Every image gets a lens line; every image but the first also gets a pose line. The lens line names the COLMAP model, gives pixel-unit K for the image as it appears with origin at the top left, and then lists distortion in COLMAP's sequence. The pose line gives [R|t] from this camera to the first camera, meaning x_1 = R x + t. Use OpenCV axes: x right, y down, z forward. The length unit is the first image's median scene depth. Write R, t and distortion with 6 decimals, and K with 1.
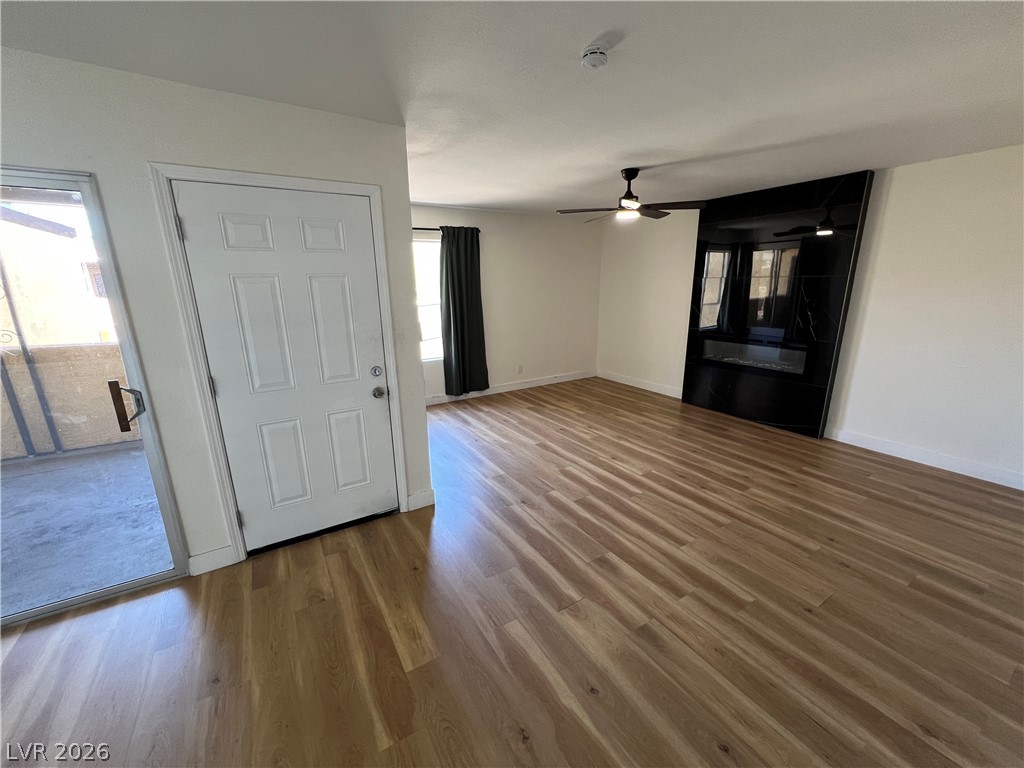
lens RADIAL K [[408.1, 0, 511.4], [0, 408.1, 387.1], [0, 0, 1]] dist [-0.001281, 0.000274]
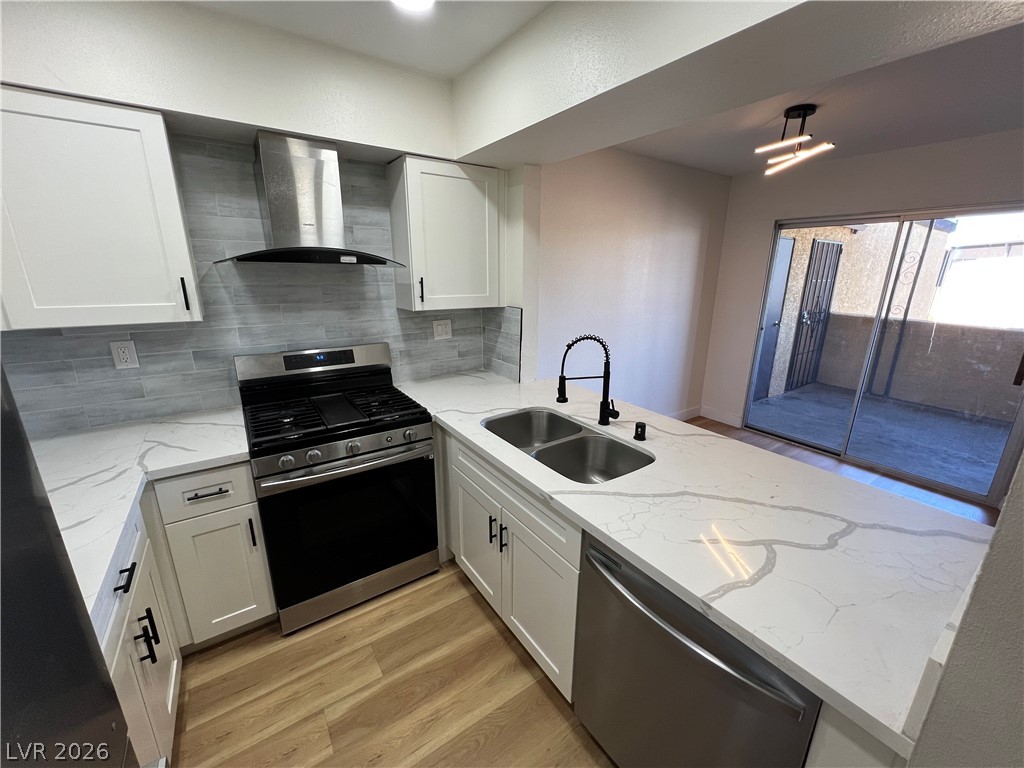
lens RADIAL K [[408.1, 0, 511.4], [0, 408.1, 387.1], [0, 0, 1]] dist [-0.001281, 0.000274]
pose [[0.048896, 0.284184, -0.957522, 0.176705], [-0.255716, 0.930279, 0.263040, 0.120773], [0.965515, 0.231992, 0.118157, -0.506963]]
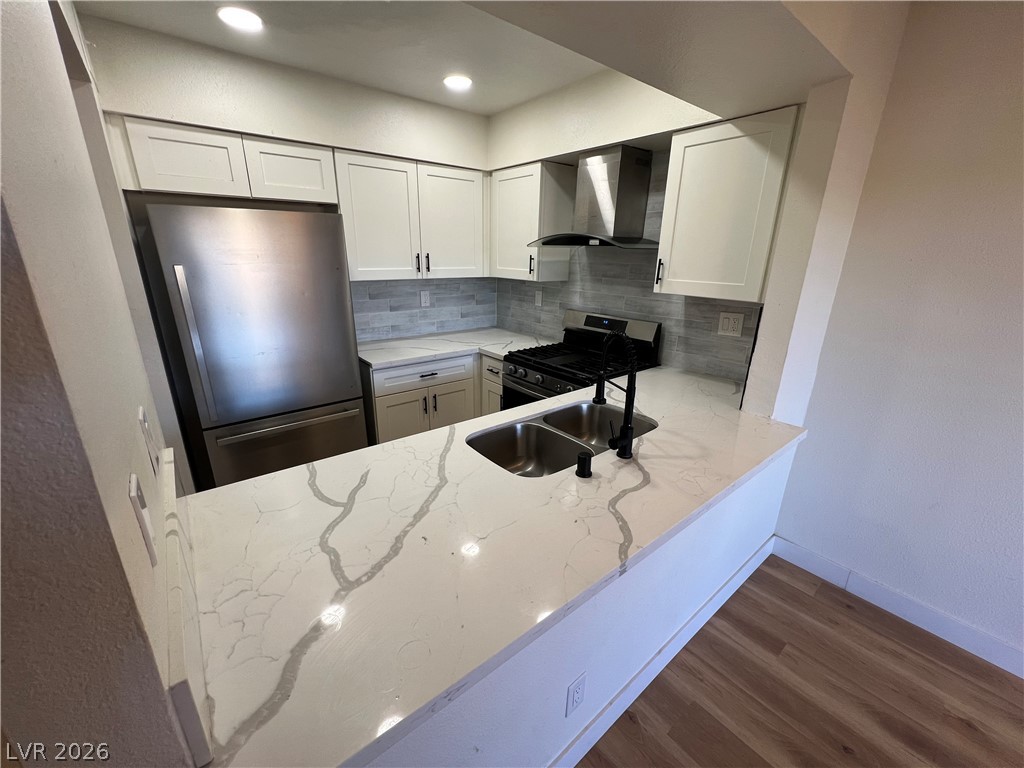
lens RADIAL K [[408.1, 0, 511.4], [0, 408.1, 387.1], [0, 0, 1]] dist [-0.001281, 0.000274]
pose [[-0.990871, 0.036620, -0.129742, -0.736295], [-0.039544, 0.841110, 0.539417, -0.188979], [0.128880, 0.539623, -0.831984, 0.787205]]
